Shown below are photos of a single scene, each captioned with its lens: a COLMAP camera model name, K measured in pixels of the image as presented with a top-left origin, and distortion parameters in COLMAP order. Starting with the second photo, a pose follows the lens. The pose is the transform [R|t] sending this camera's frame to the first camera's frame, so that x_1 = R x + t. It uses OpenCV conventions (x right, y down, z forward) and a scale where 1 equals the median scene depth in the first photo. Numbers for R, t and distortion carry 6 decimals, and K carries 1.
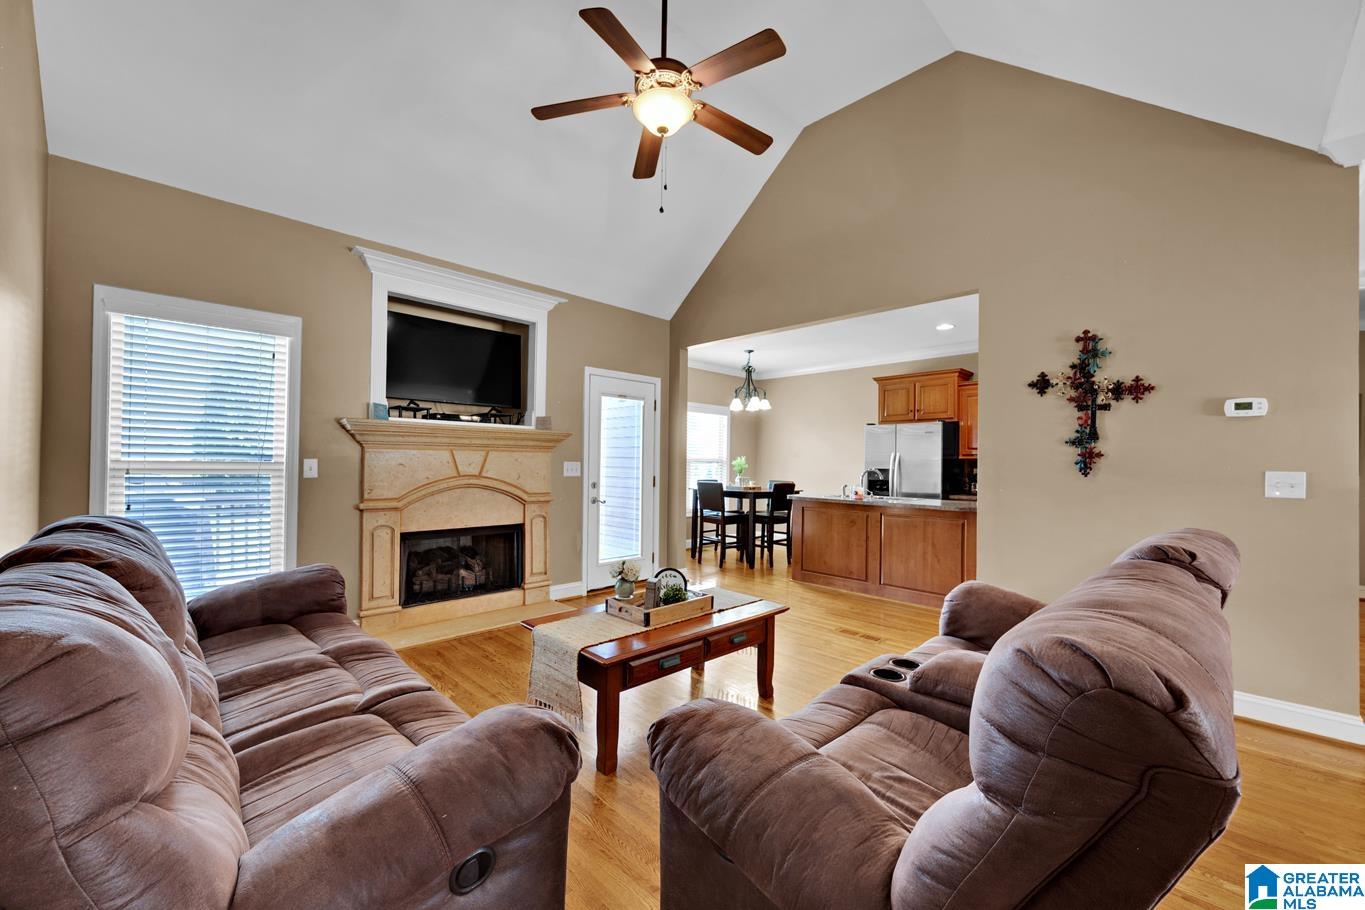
lens RADIAL K [[540.6, 0, 683.4], [0, 540.6, 461.9], [0, 0, 1]] dist [0.002268, -0.001220]
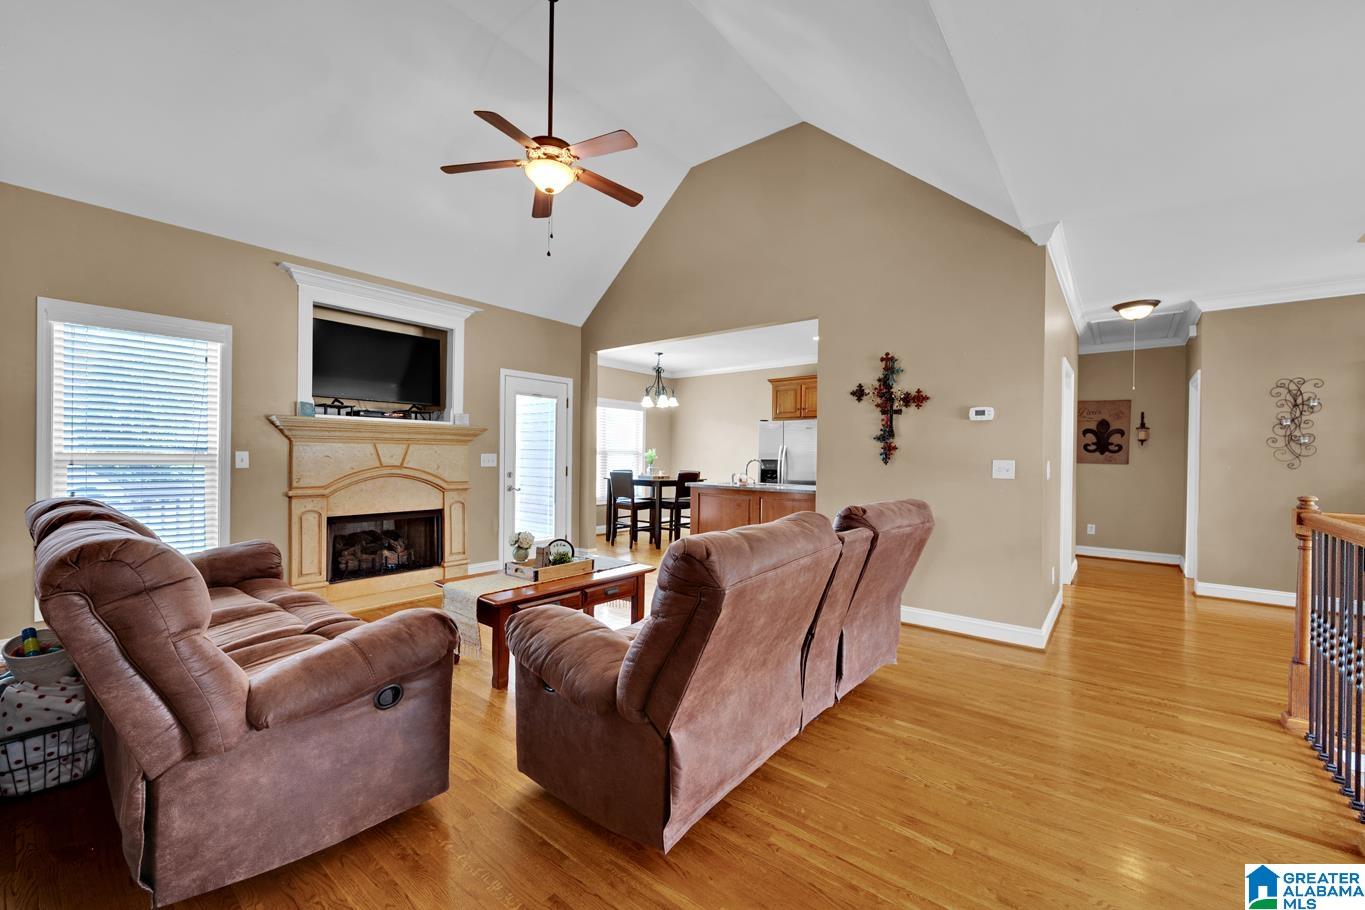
lens RADIAL K [[540.6, 0, 684.4], [0, 540.6, 460.5], [0, 0, 1]] dist [0.002268, -0.001220]
pose [[0.993532, -0.002557, 0.113523, 0.091273], [0.001125, 0.999919, 0.012676, 0.000225], [-0.113546, -0.012466, 0.993454, -0.208625]]
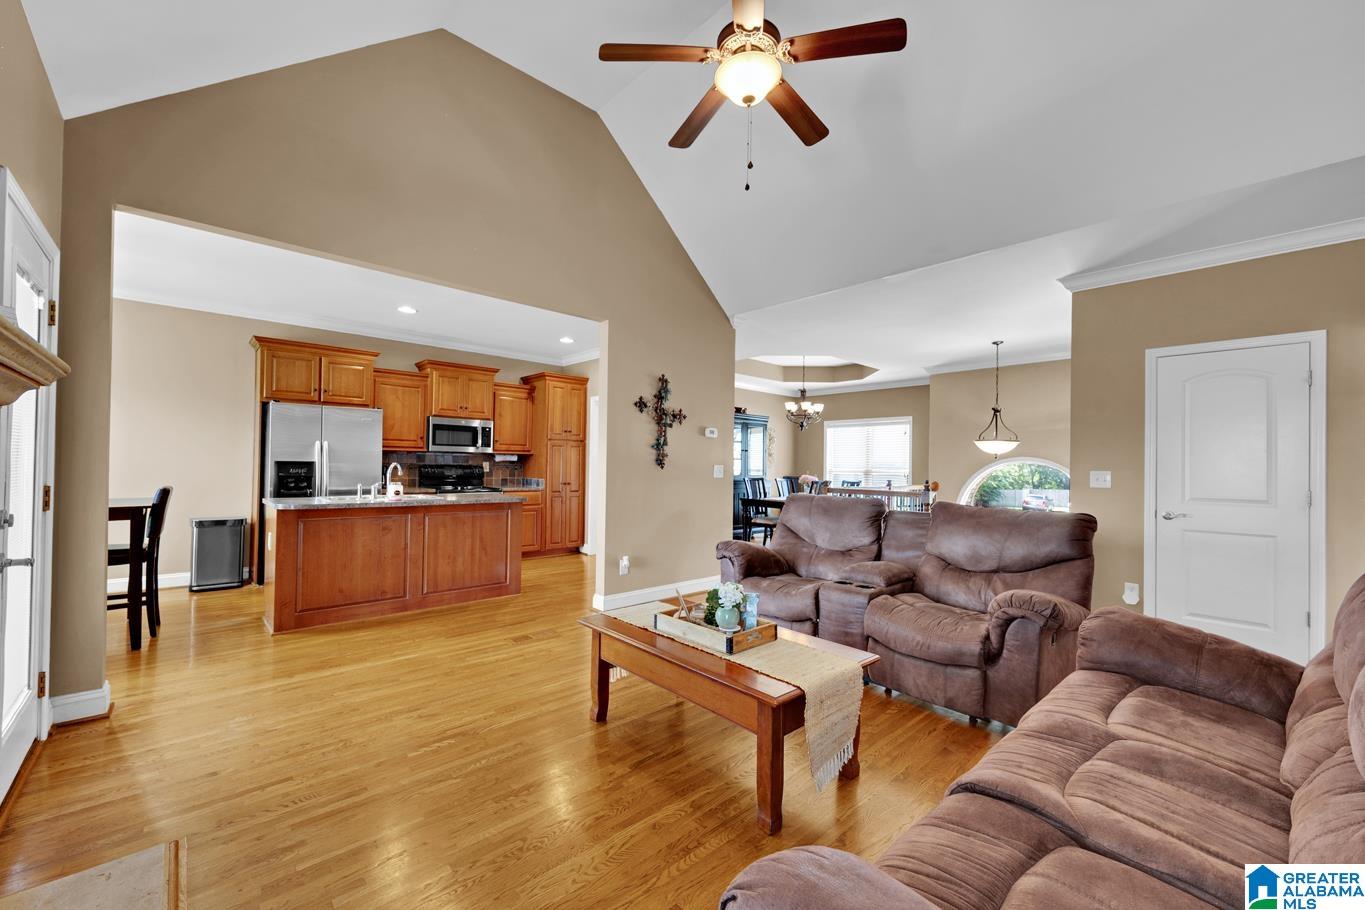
lens RADIAL K [[540.6, 0, 680.1], [0, 540.6, 460.2], [0, 0, 1]] dist [0.002268, -0.001220]
pose [[0.041082, -0.005488, 0.999141, -0.669356], [-0.020404, 0.999772, 0.006330, -0.007889], [-0.998947, -0.020646, 0.040961, 0.745952]]
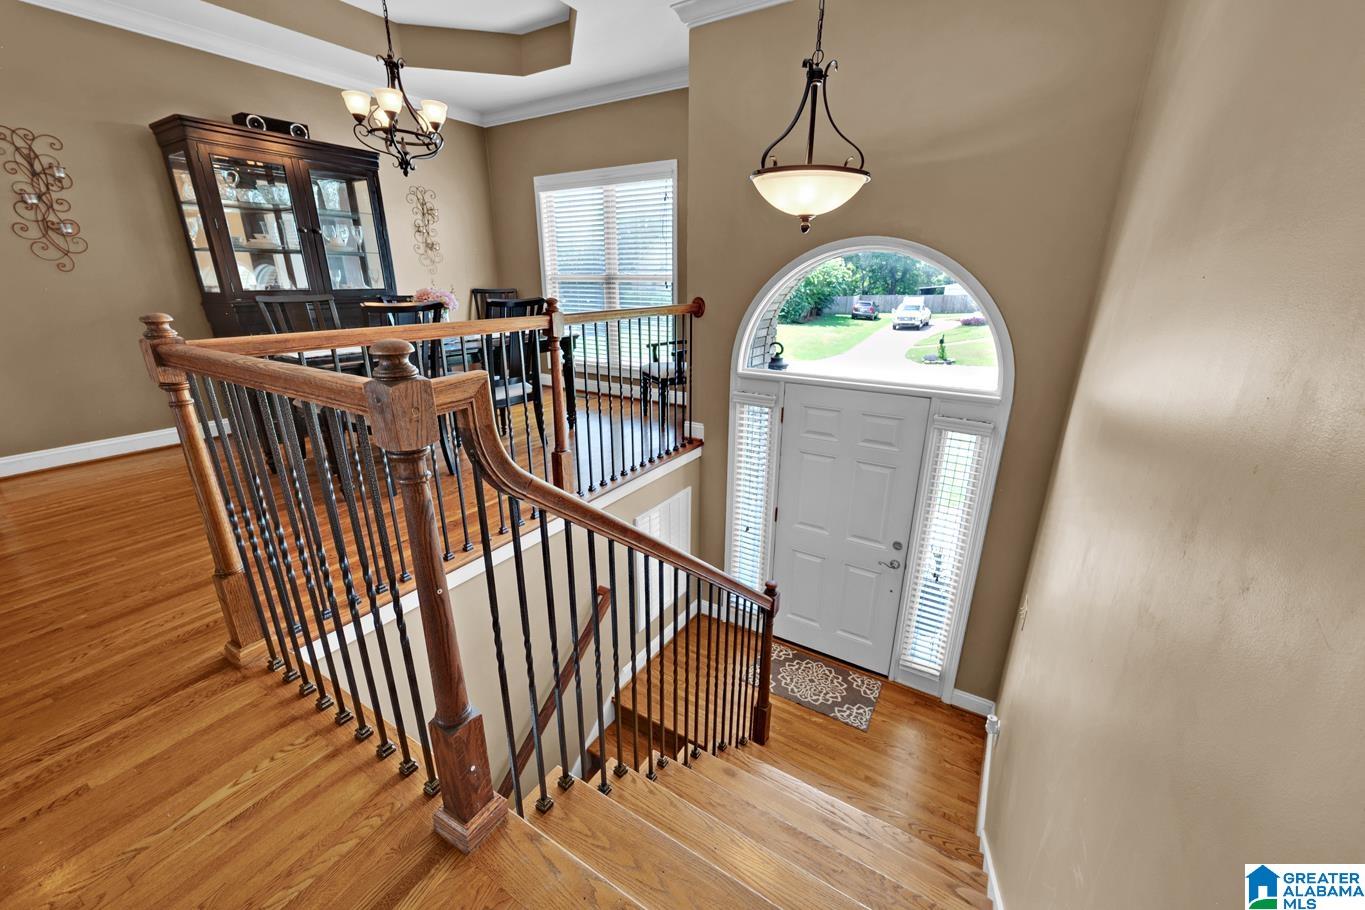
lens RADIAL K [[540.6, 0, 687.1], [0, 540.6, 461.3], [0, 0, 1]] dist [0.002268, -0.001220]
pose [[-0.235856, -0.330062, 0.914019, 0.468964], [-0.012017, 0.941473, 0.336875, 0.018702], [-0.971714, 0.068470, -0.226018, 0.103145]]
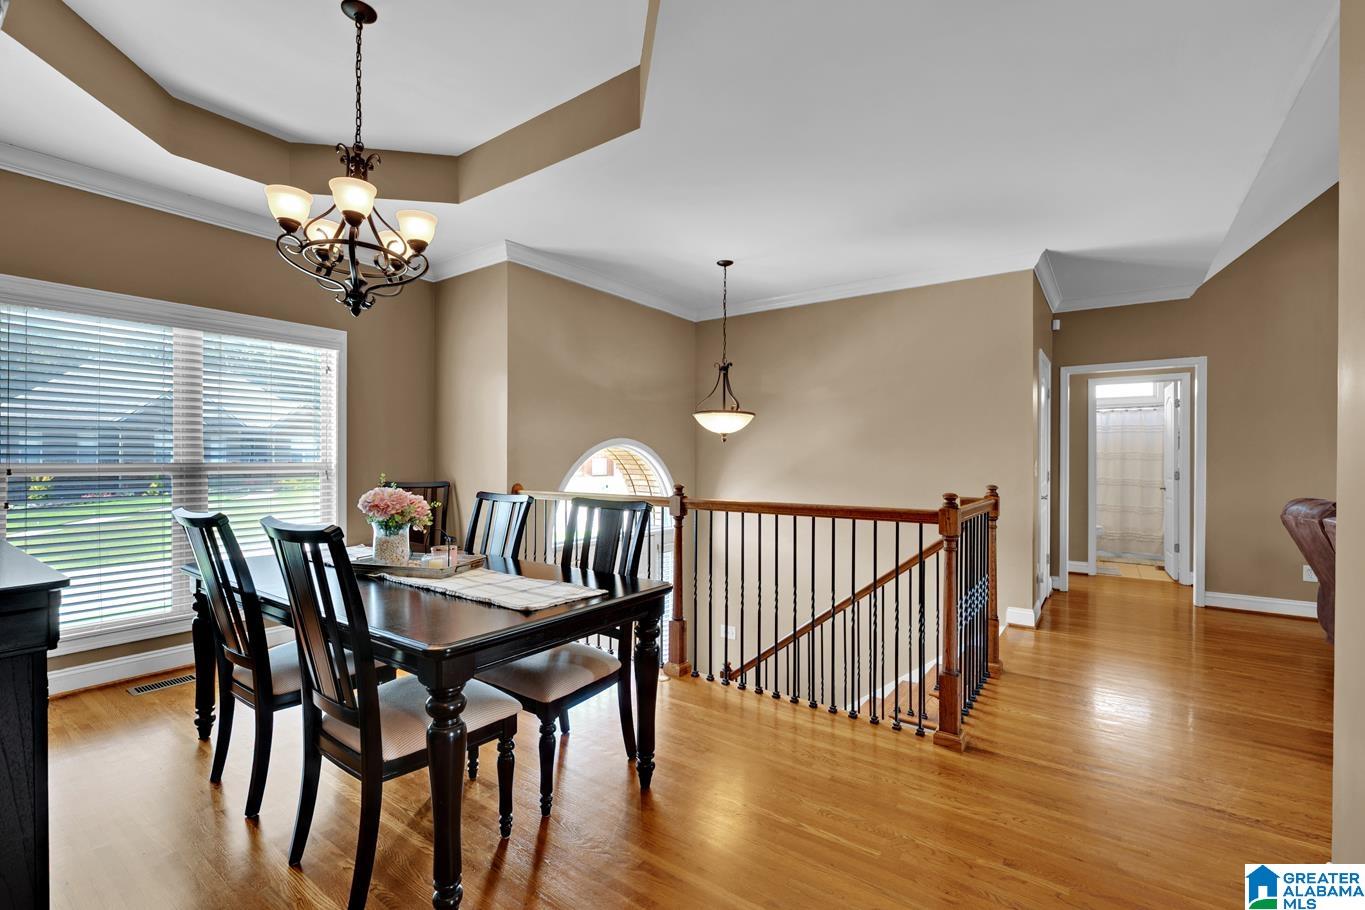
lens RADIAL K [[596.1, 0, 681.9], [0, 596.1, 460.8], [0, 0, 1]] dist [-0.000254, -0.000483]
pose [[-0.985039, -0.017794, -0.171410, 1.375087], [-0.017376, 0.999841, -0.003942, 0.024181], [0.171453, -0.000904, -0.985192, 1.010709]]
